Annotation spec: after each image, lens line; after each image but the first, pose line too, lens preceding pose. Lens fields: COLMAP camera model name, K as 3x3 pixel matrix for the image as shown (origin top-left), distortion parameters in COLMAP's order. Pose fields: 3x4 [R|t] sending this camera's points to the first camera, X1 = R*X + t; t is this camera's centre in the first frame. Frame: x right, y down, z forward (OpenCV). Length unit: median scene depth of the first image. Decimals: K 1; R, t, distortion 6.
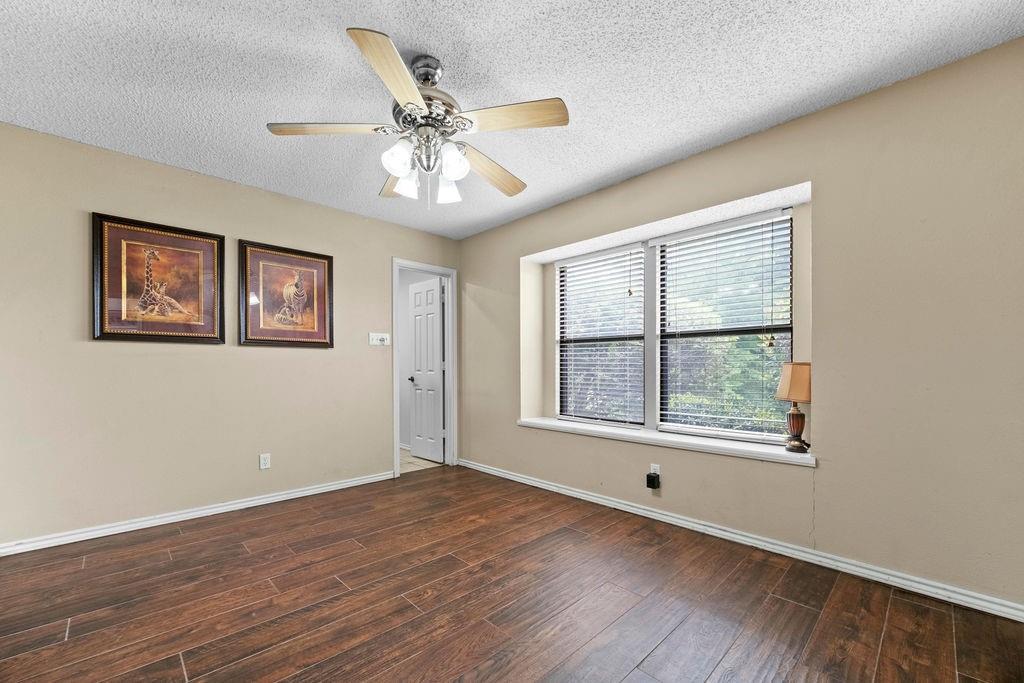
lens RADIAL K [[409.1, 0, 517.7], [0, 409.1, 355.1], [0, 0, 1]] dist [-0.002965, -0.000342]
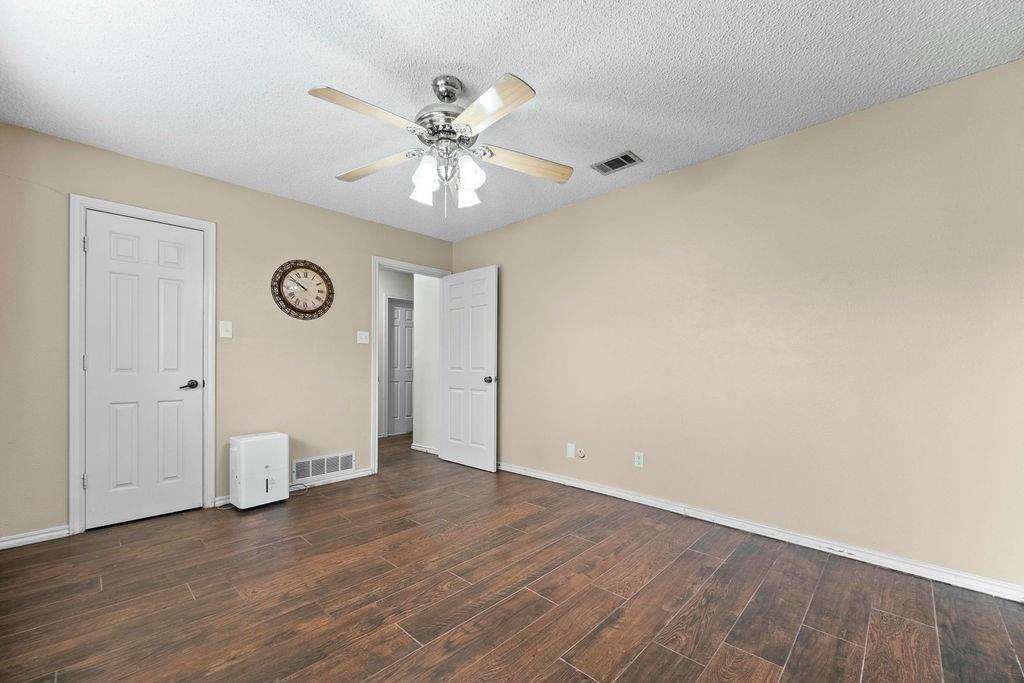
lens RADIAL K [[409.1, 0, 517.7], [0, 409.1, 355.1], [0, 0, 1]] dist [-0.002965, -0.000342]
pose [[-0.999147, -0.002375, -0.041233, -0.336808], [-0.000279, 0.998712, -0.050744, 0.056849], [0.041301, -0.050689, -0.997860, 1.956673]]
